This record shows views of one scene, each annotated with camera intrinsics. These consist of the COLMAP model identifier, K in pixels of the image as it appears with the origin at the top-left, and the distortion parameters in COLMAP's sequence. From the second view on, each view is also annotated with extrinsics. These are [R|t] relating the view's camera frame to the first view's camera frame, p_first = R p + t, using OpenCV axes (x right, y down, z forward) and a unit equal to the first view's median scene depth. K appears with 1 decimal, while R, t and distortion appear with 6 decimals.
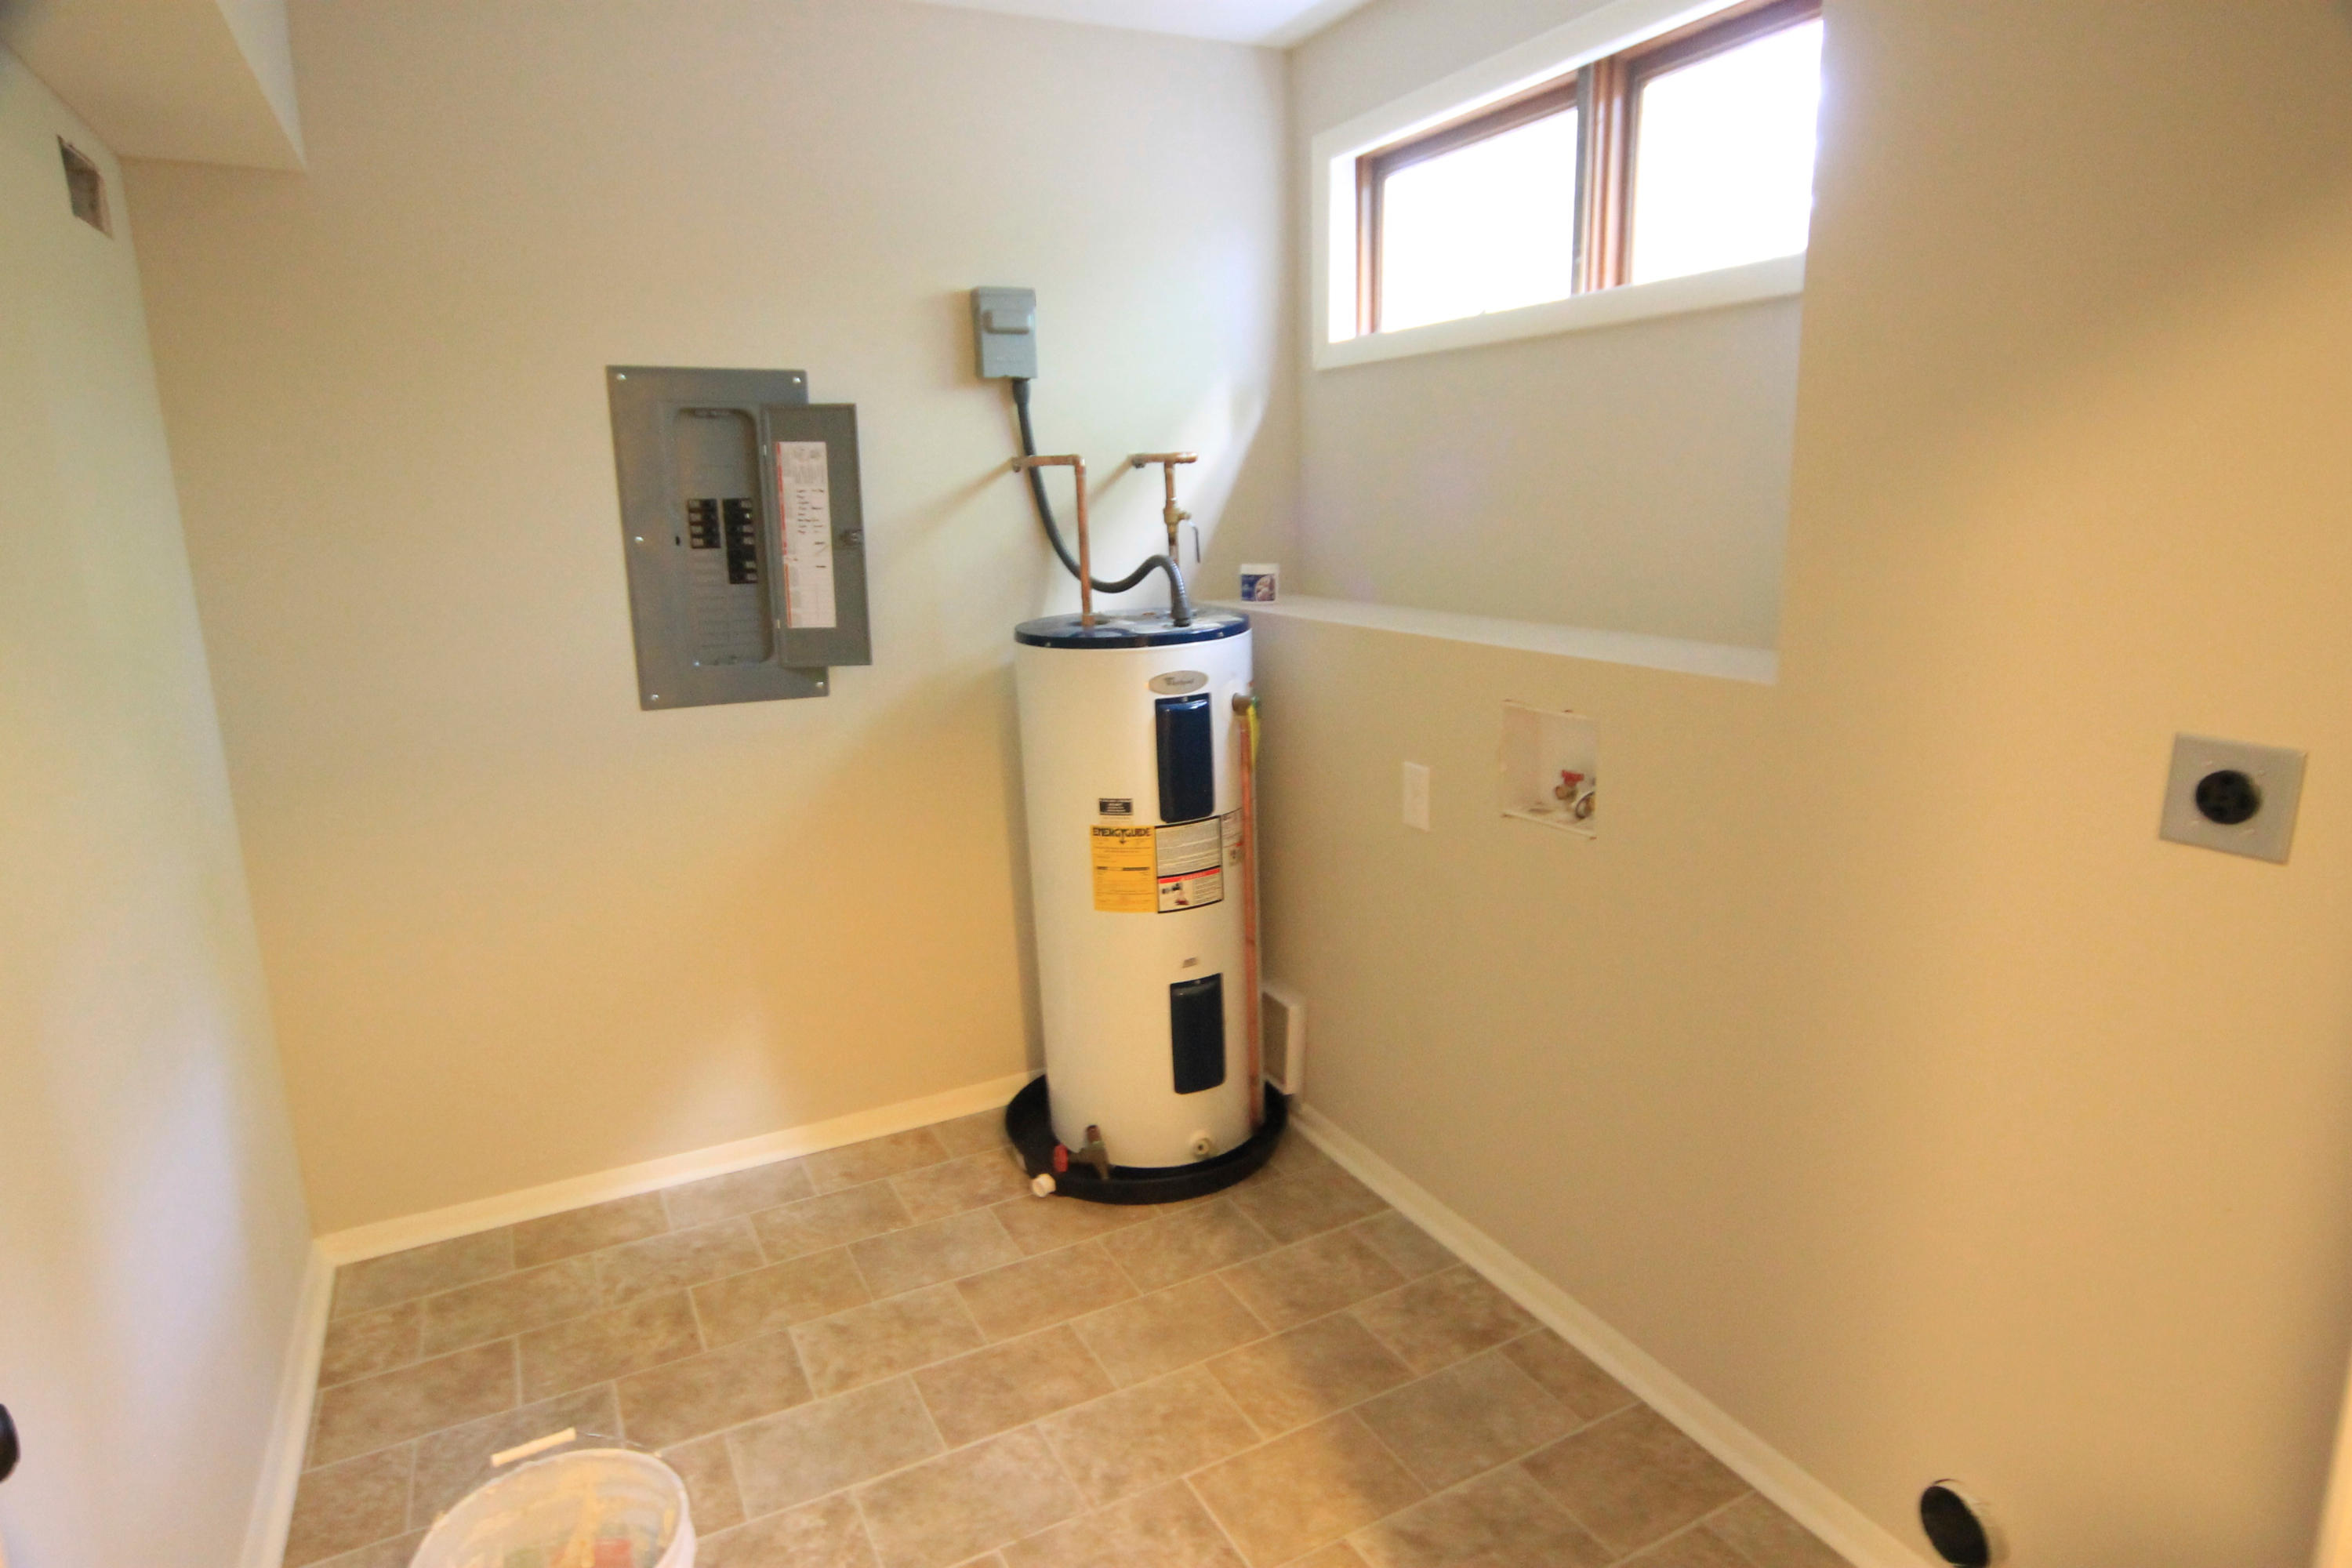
lens RADIAL K [[1319.6, 0, 1176.0], [0, 1319.6, 784.0], [0, 0, 1]] dist [-0.034035, -0.000093]
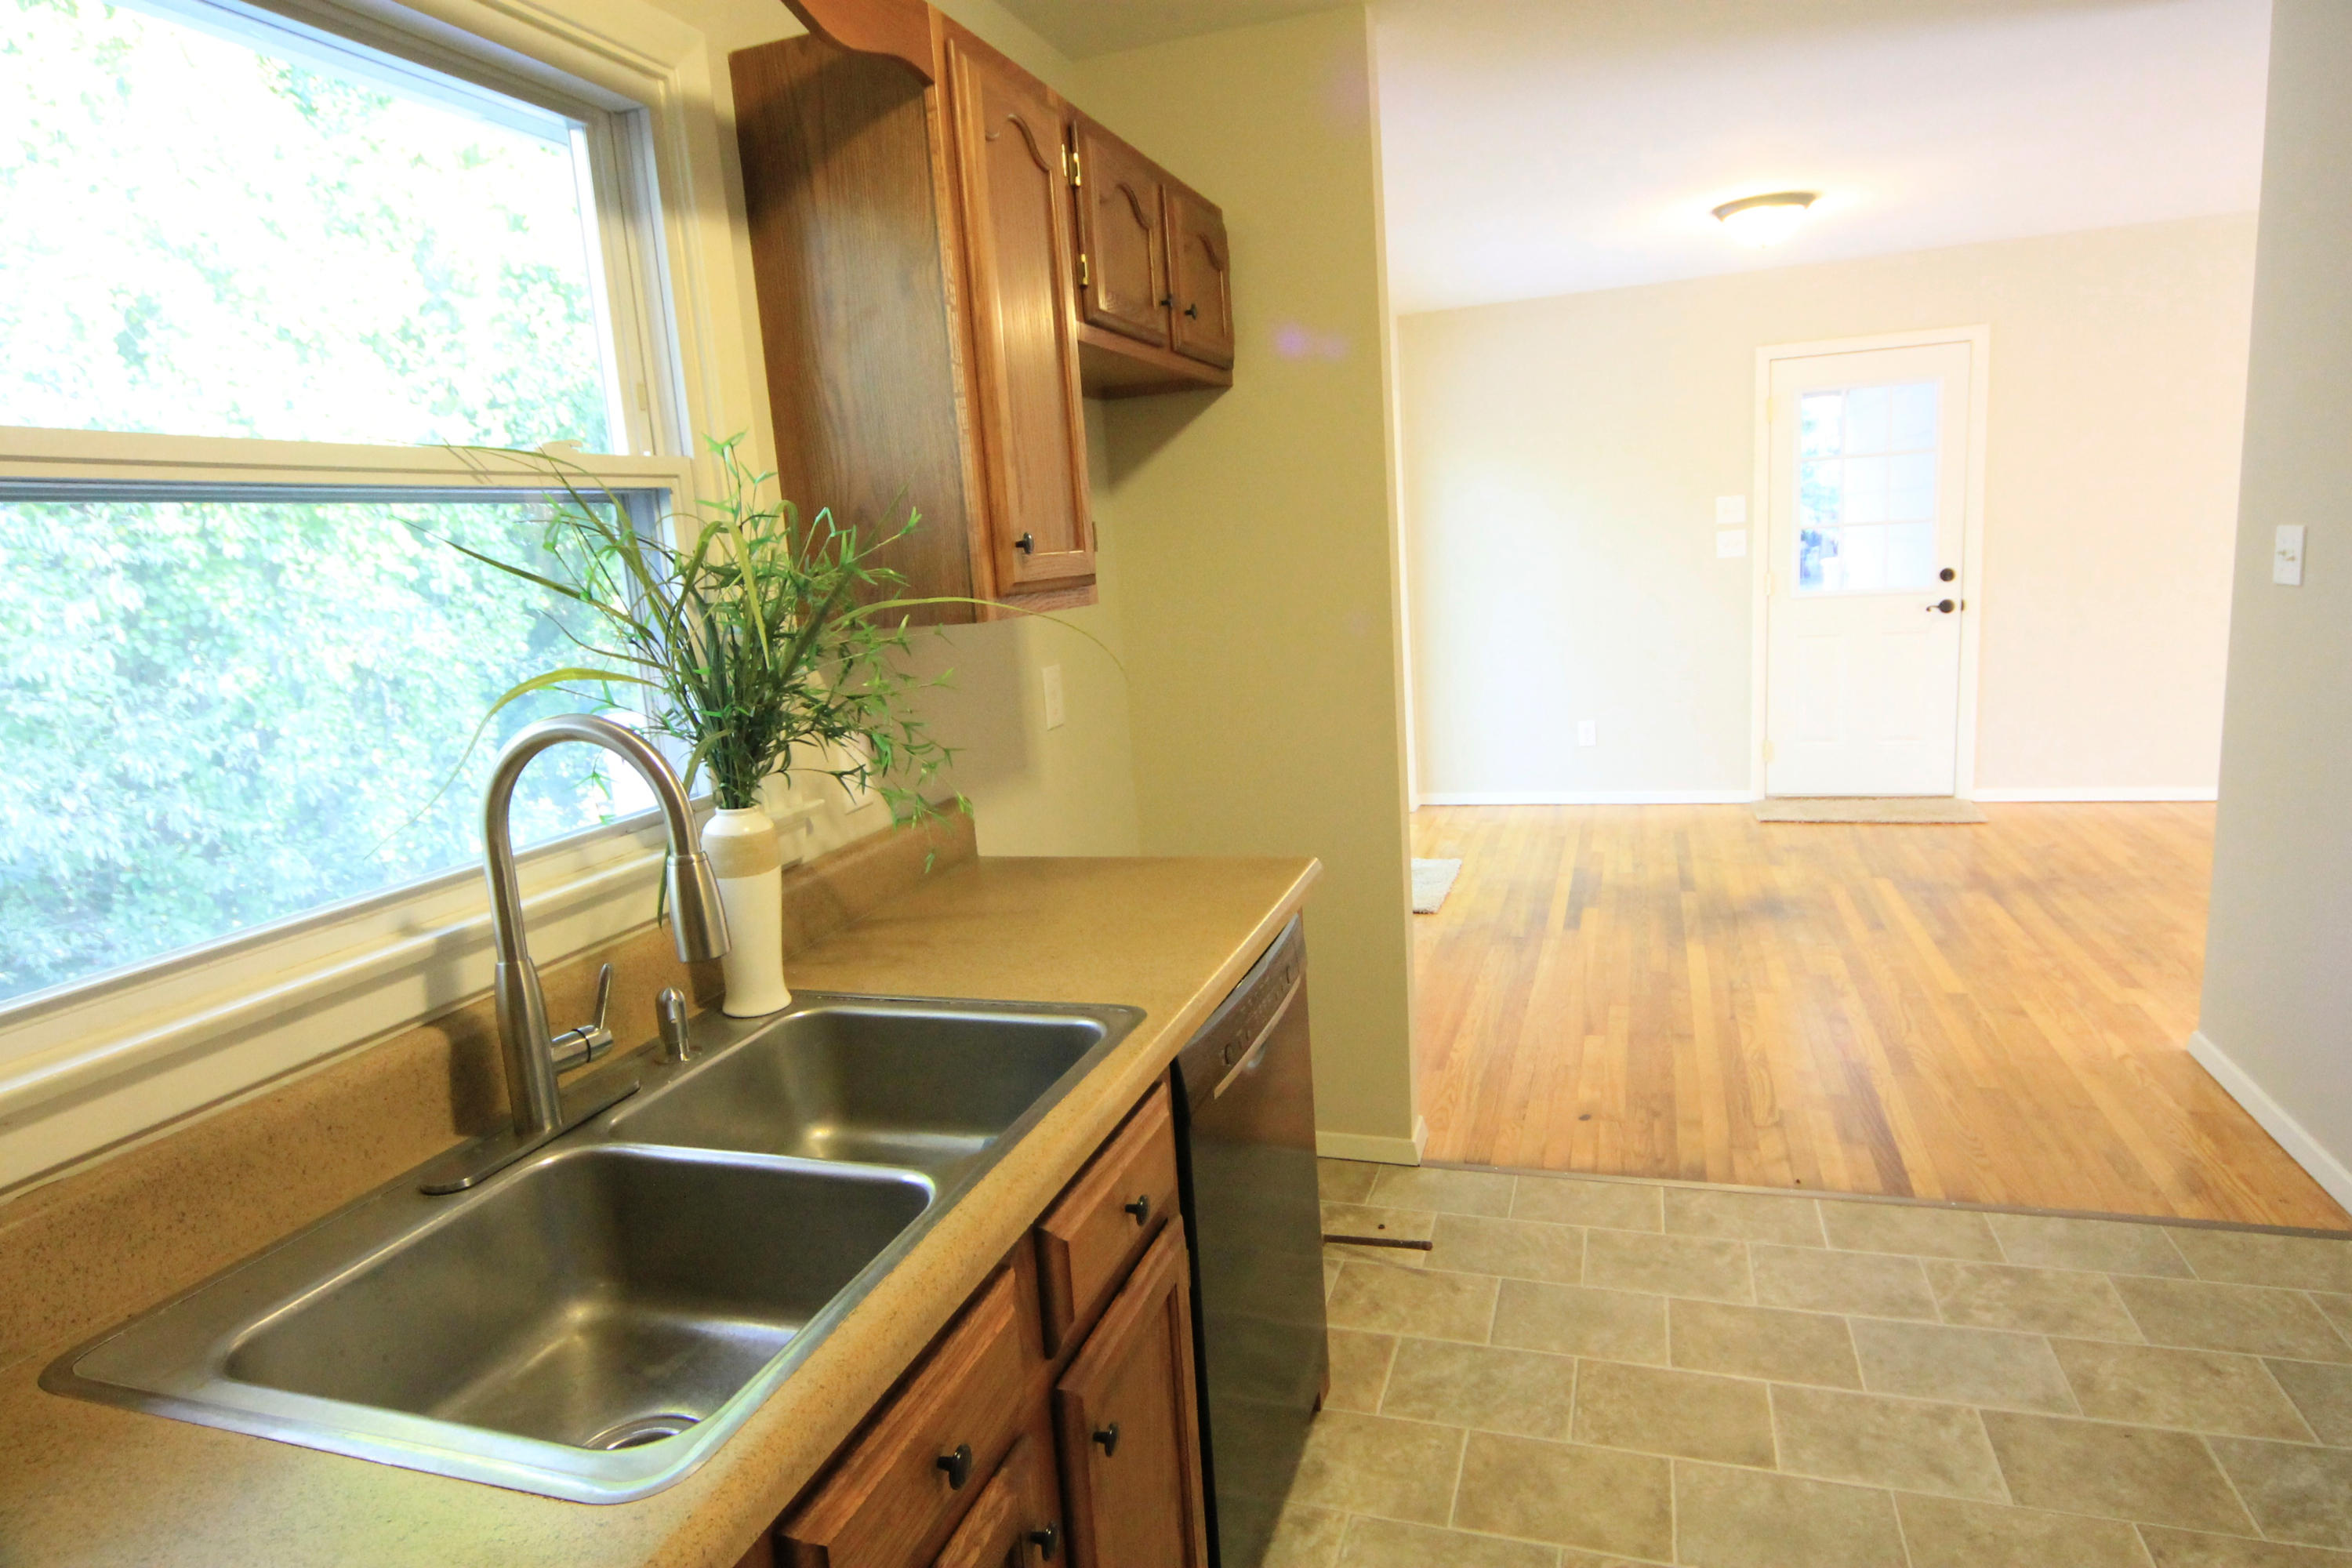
lens RADIAL K [[1327.9, 0, 1176.0], [0, 1327.9, 784.0], [0, 0, 1]] dist [-0.017152, 0.001029]
pose [[-0.690835, -0.060484, 0.720478, -0.497490], [0.238132, 0.921860, 0.305725, -0.346774], [-0.682671, 0.382774, -0.622450, 1.691018]]
